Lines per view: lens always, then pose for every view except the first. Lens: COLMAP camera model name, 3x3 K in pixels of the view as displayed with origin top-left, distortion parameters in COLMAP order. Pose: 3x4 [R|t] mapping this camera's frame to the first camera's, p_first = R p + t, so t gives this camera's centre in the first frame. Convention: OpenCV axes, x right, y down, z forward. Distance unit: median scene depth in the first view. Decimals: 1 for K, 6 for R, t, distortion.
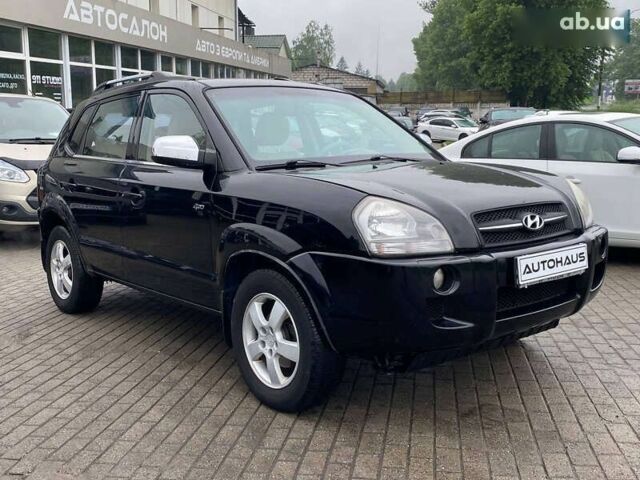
lens RADIAL K [[672.8, 0, 316.6], [0, 672.8, 239.0], [0, 0, 1]] dist [0.024795, -0.084871]
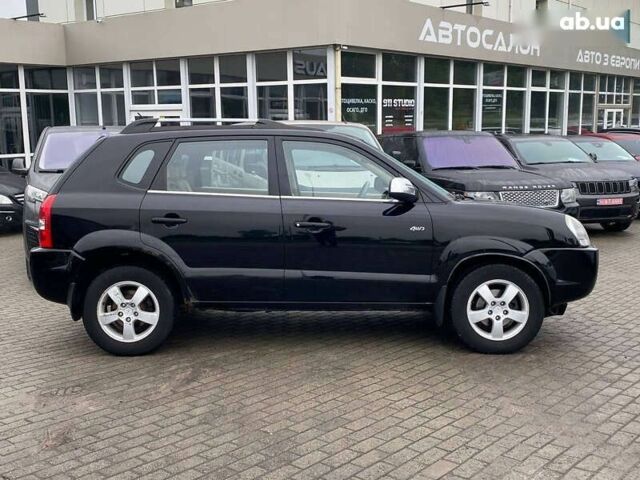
lens RADIAL K [[682.9, 0, 320.0], [0, 682.9, 240.0], [0, 0, 1]] dist [0.063943, -0.184360]
pose [[0.849271, 0.068836, -0.523450, 0.114491], [-0.081004, 0.996714, -0.000353, -0.036871], [0.521706, 0.042702, 0.852056, 0.122662]]
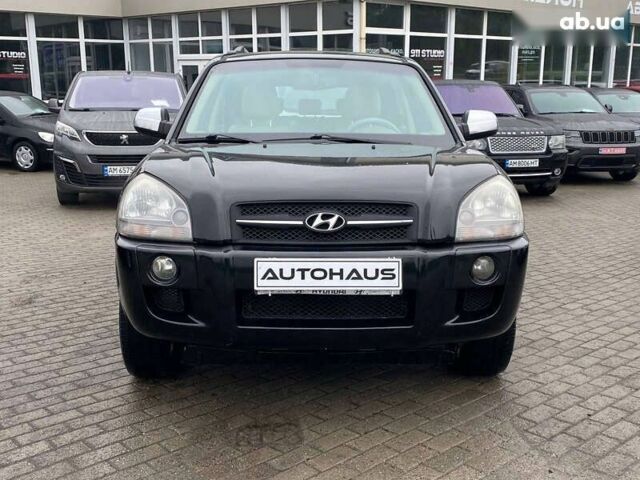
lens RADIAL K [[672.8, 0, 316.6], [0, 672.8, 239.0], [0, 0, 1]] dist [0.024795, -0.084871]
pose [[0.793279, 0.130809, -0.594641, 0.257052], [-0.106095, 0.991405, 0.076553, -0.021021], [0.599544, 0.002361, 0.800338, 0.108127]]
